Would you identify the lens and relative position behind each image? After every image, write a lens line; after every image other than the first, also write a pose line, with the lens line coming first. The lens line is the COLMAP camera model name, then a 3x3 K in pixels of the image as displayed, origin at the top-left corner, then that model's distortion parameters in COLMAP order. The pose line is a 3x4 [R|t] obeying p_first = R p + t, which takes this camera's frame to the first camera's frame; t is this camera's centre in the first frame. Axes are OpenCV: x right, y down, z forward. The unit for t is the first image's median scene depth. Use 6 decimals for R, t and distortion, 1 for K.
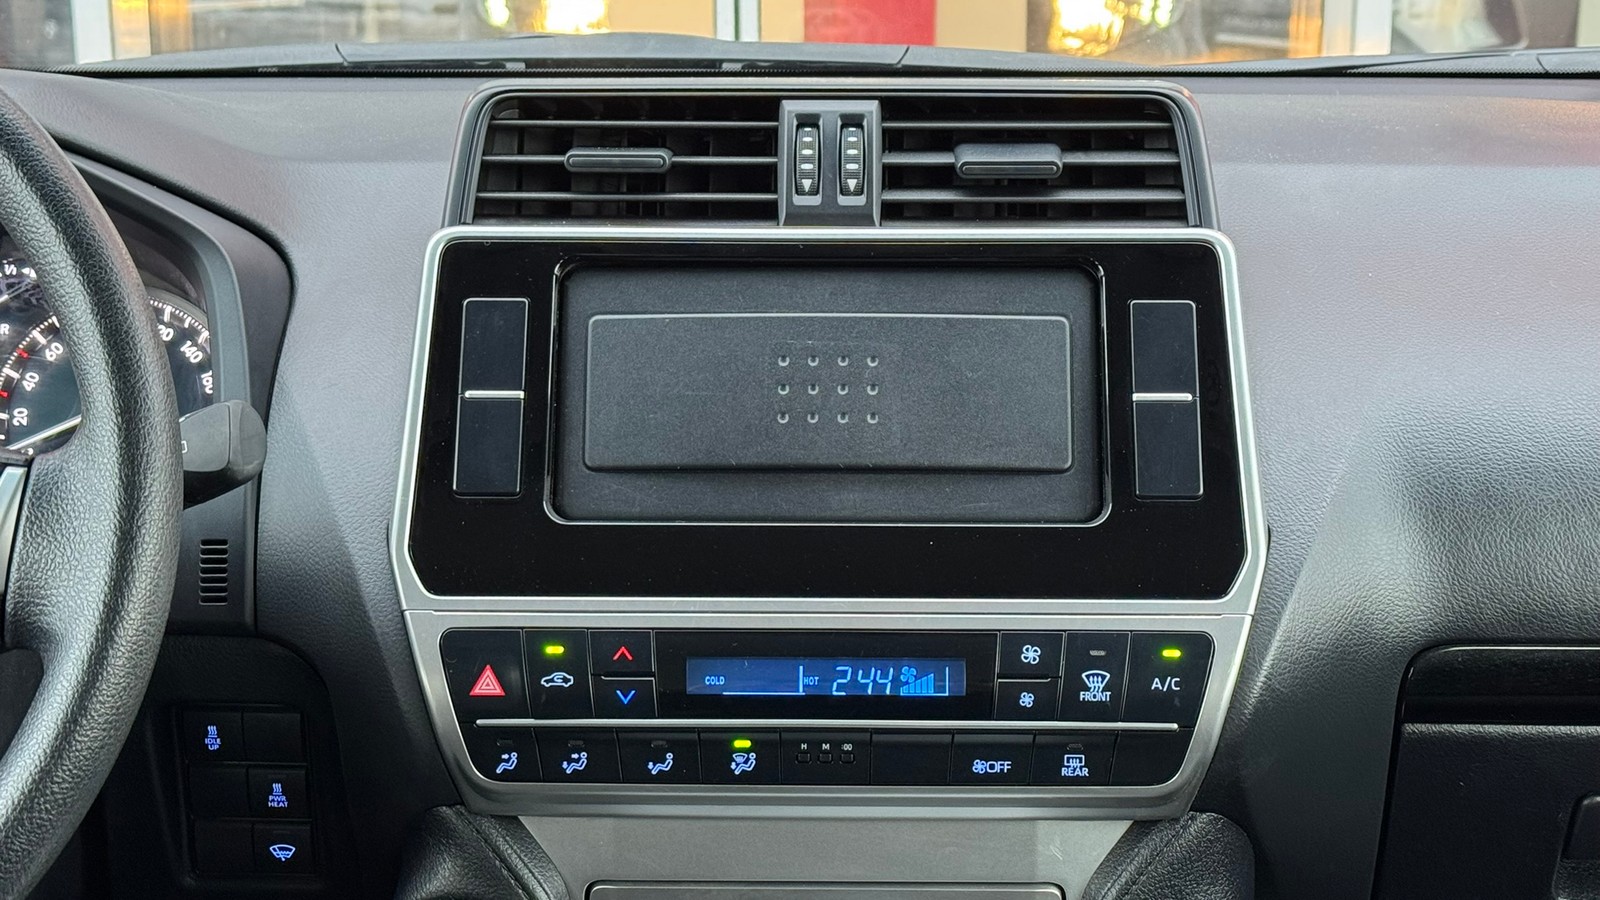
lens RADIAL K [[2685.7, 0, 805.9], [0, 2685.7, 451.2], [0, 0, 1]] dist [0.127842, -0.041091]
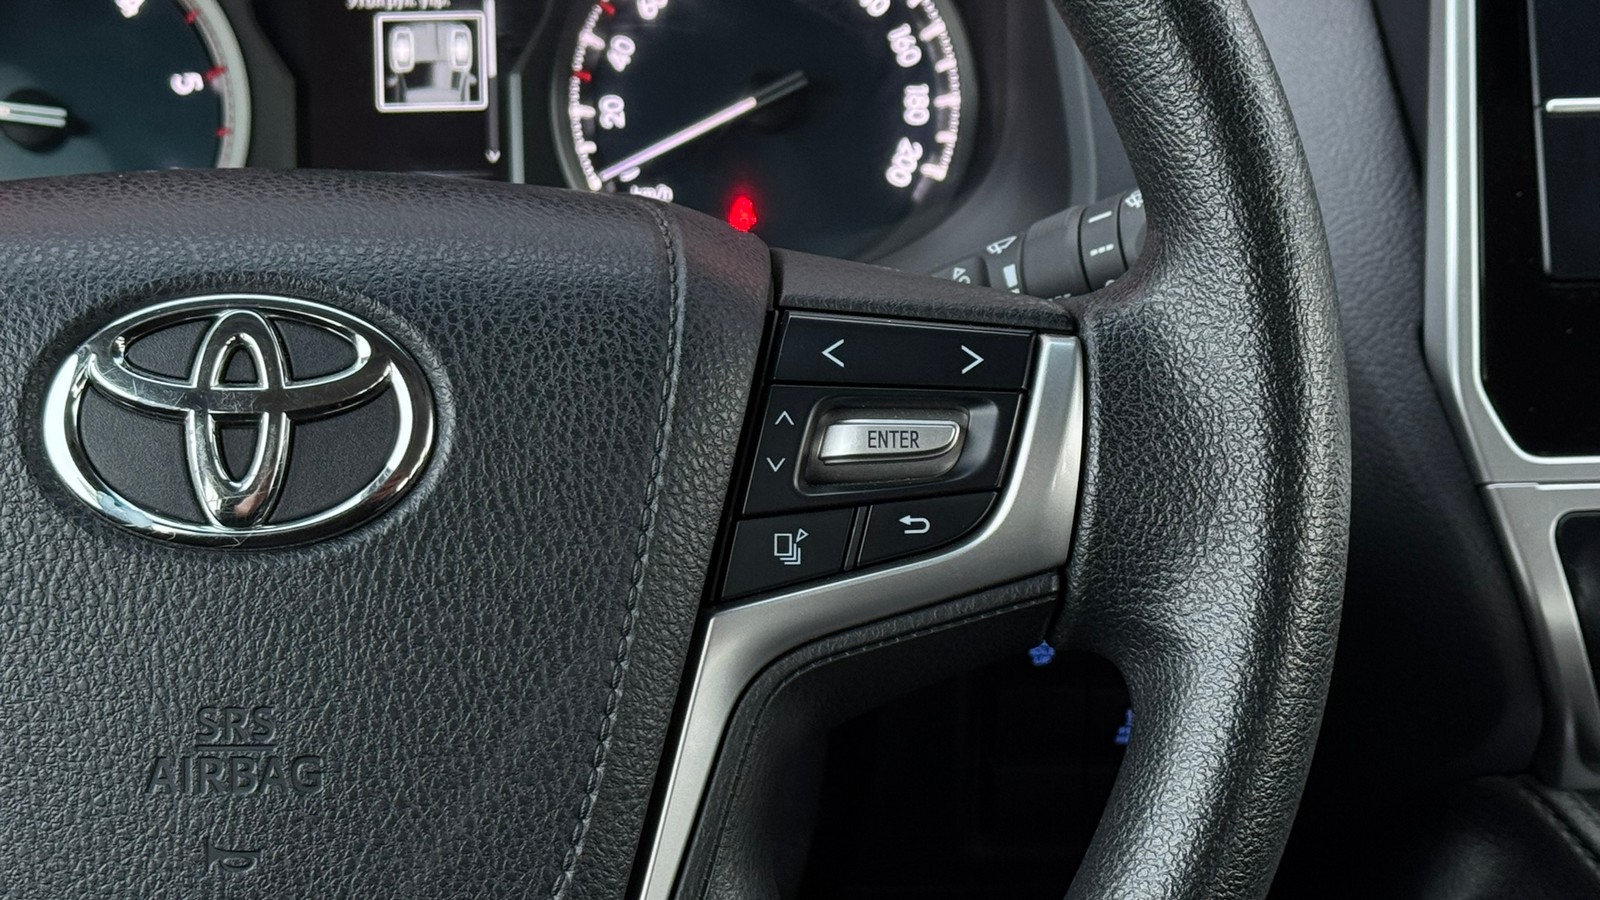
lens RADIAL K [[3113.4, 0, 806.6], [0, 3113.4, 451.0], [0, 0, 1]] dist [0.206762, -0.165026]
pose [[0.997758, -0.036417, 0.056145, -0.325180], [0.025033, 0.981166, 0.191537, -0.082240], [-0.062062, -0.189702, 0.979878, 0.310524]]
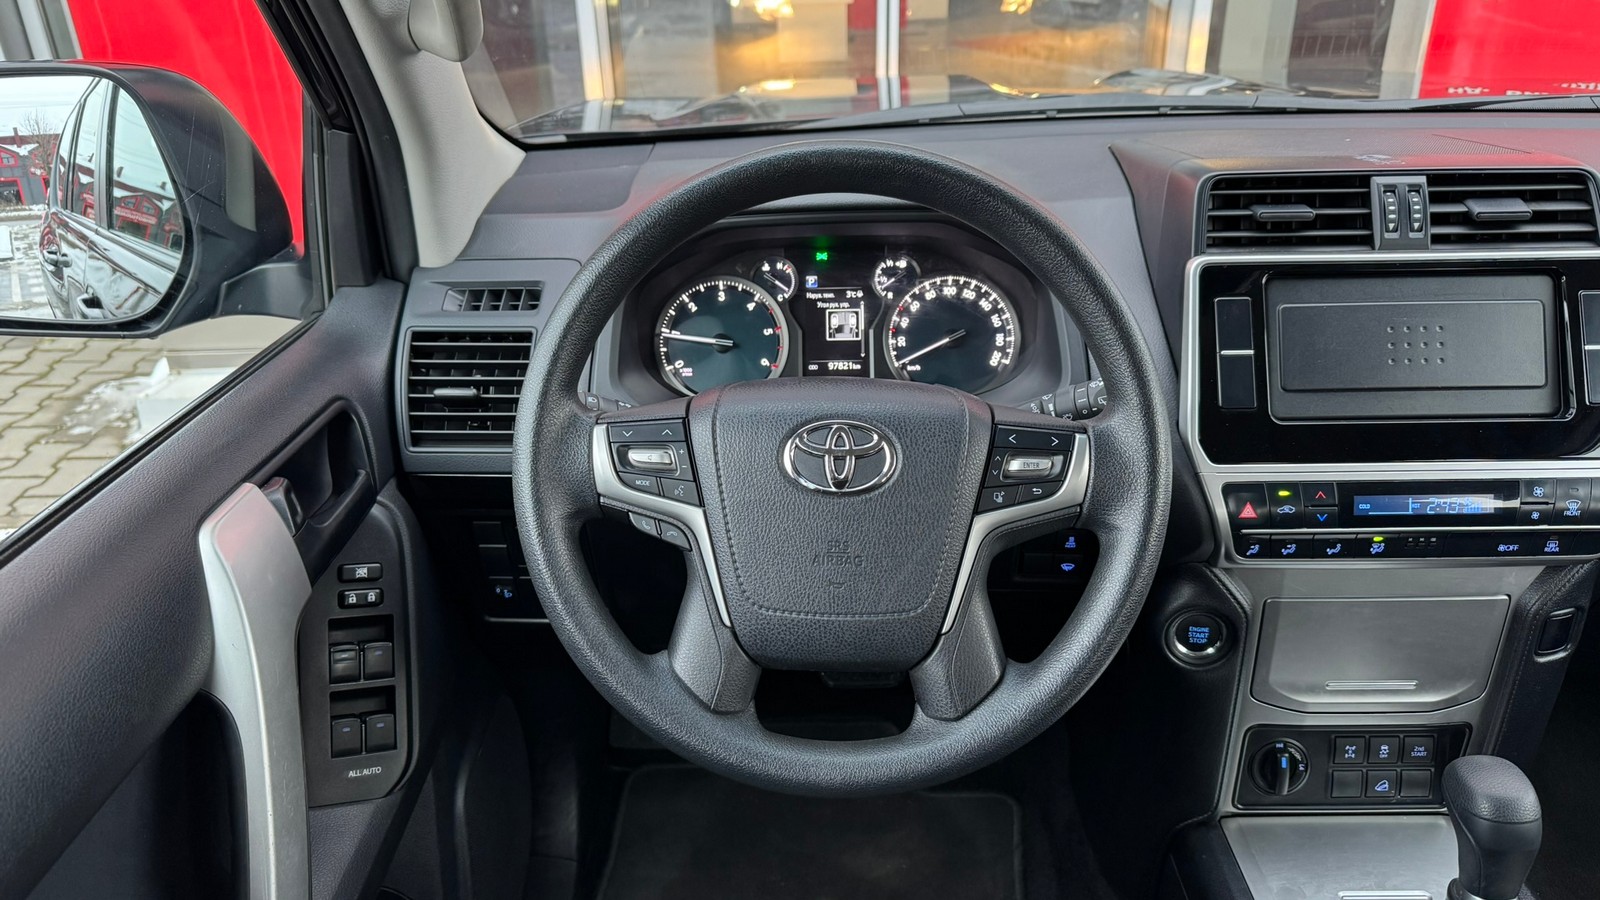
lens RADIAL K [[1151.5, 0, 795.4], [0, 1151.5, 448.6], [0, 0, 1]] dist [0.159421, -0.245352]
pose [[0.999779, -0.020542, 0.004562, -0.419615], [0.018977, 0.973864, 0.226340, -0.144133], [-0.009092, -0.226203, 0.974038, 0.191361]]
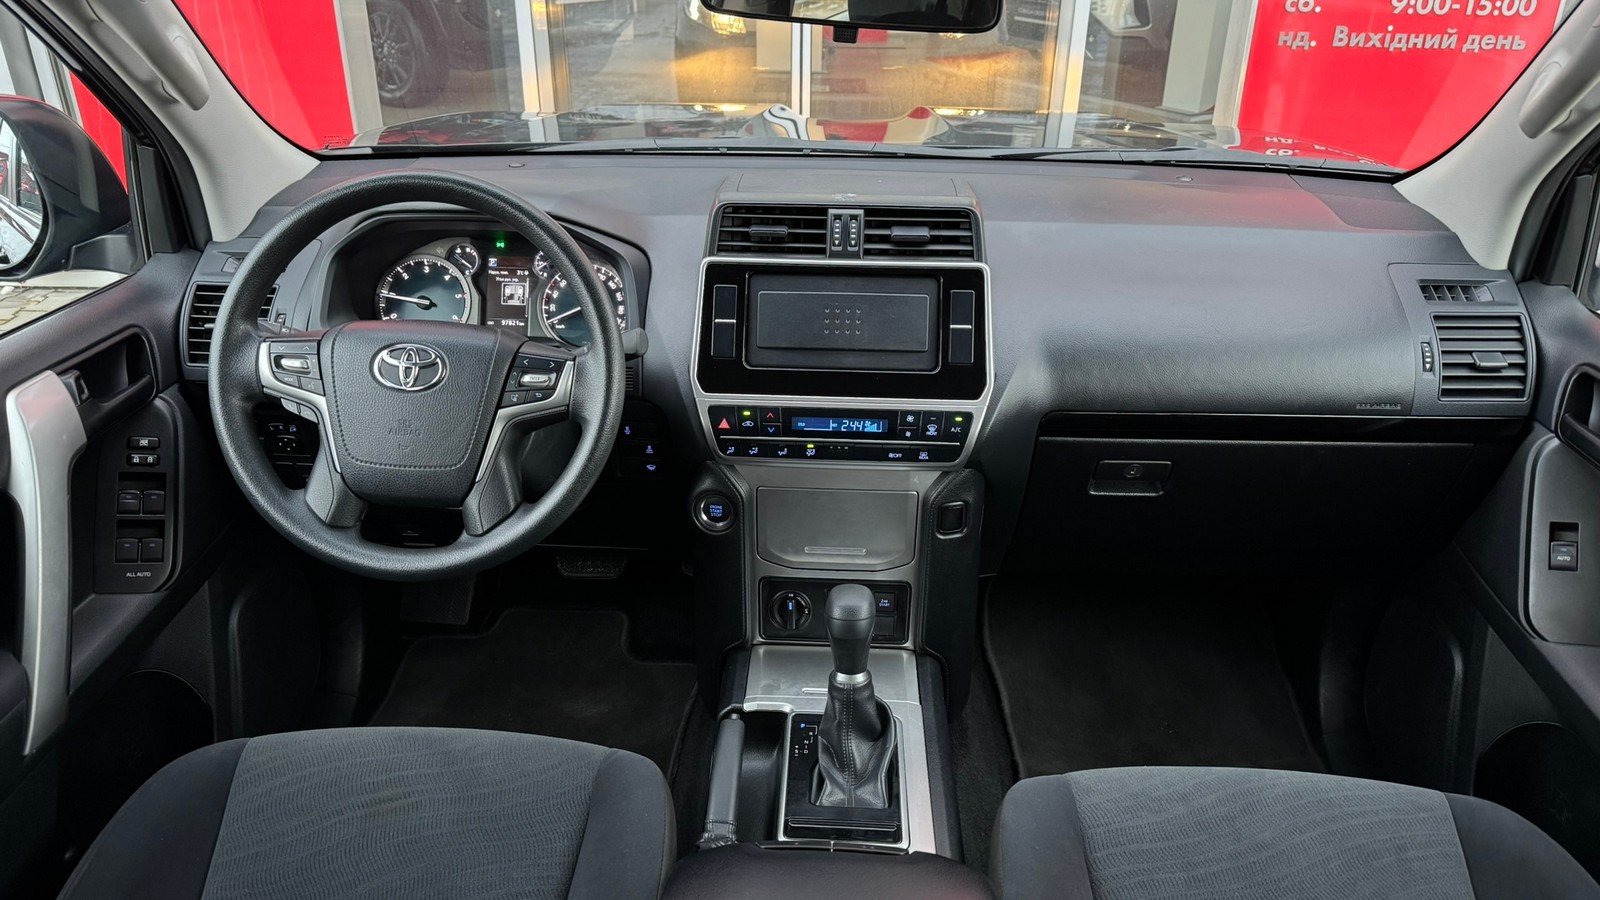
lens RADIAL K [[1151.5, 0, 795.4], [0, 1151.5, 448.6], [0, 0, 1]] dist [0.159421, -0.245352]
pose [[0.999579, 0.021592, -0.019399, -0.014893], [-0.016662, 0.974067, 0.225646, -0.163643], [0.023768, -0.225227, 0.974016, -0.215135]]
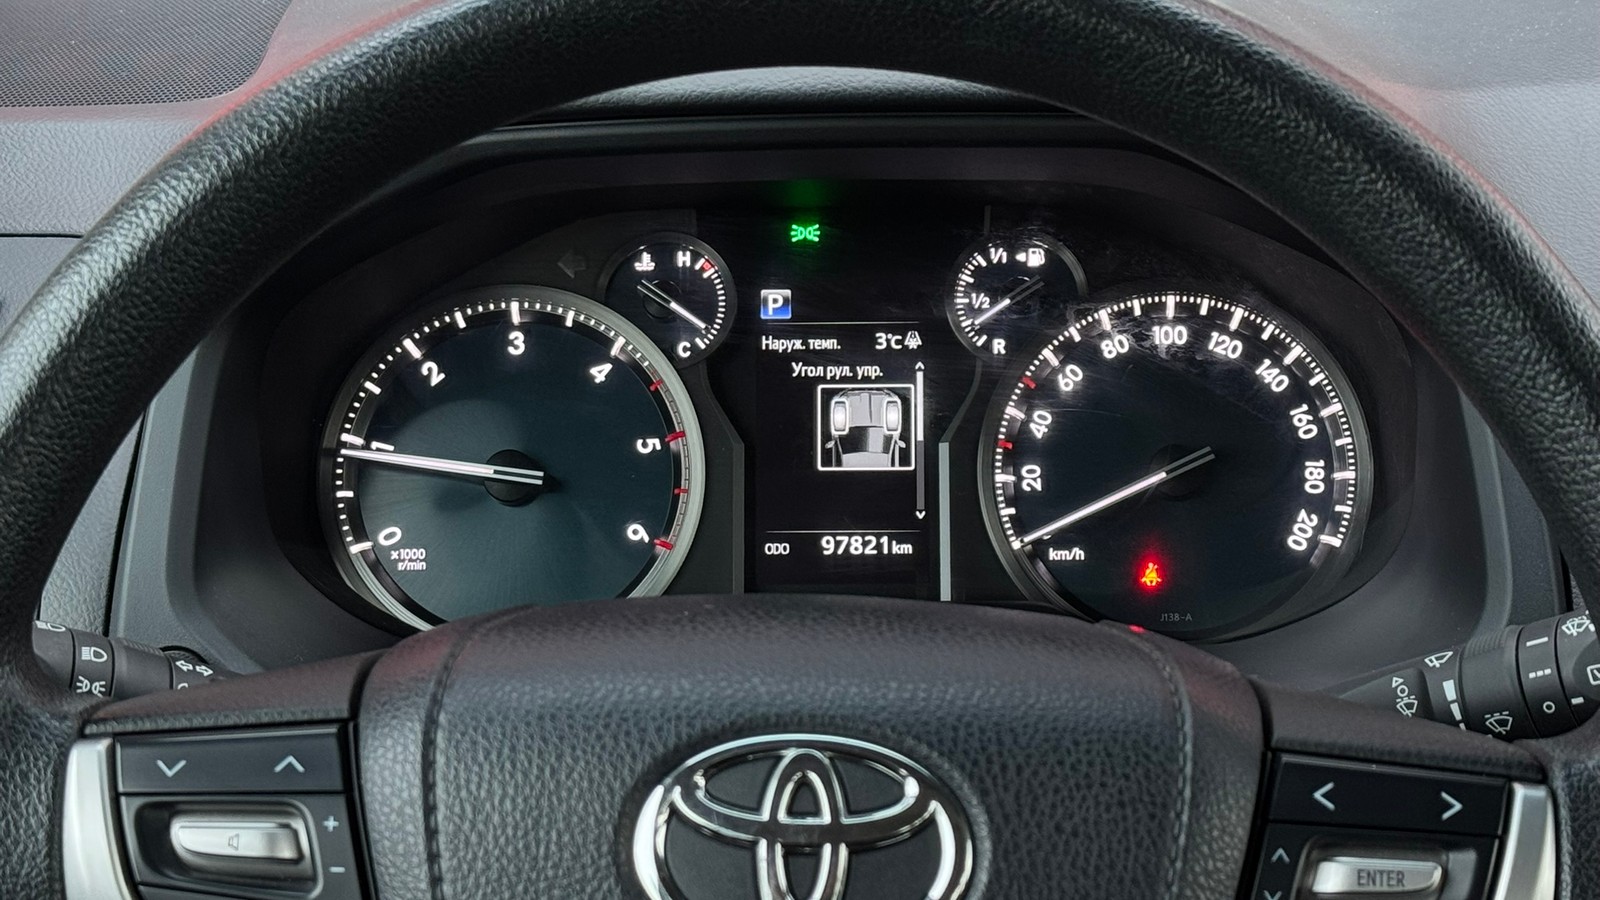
lens RADIAL K [[3113.4, 0, 806.6], [0, 3113.4, 451.0], [0, 0, 1]] dist [0.206762, -0.165026]
pose [[0.999947, -0.009808, -0.003063, -0.387715], [0.010148, 0.989419, 0.144731, -0.150407], [0.001611, -0.144755, 0.989466, 0.255163]]
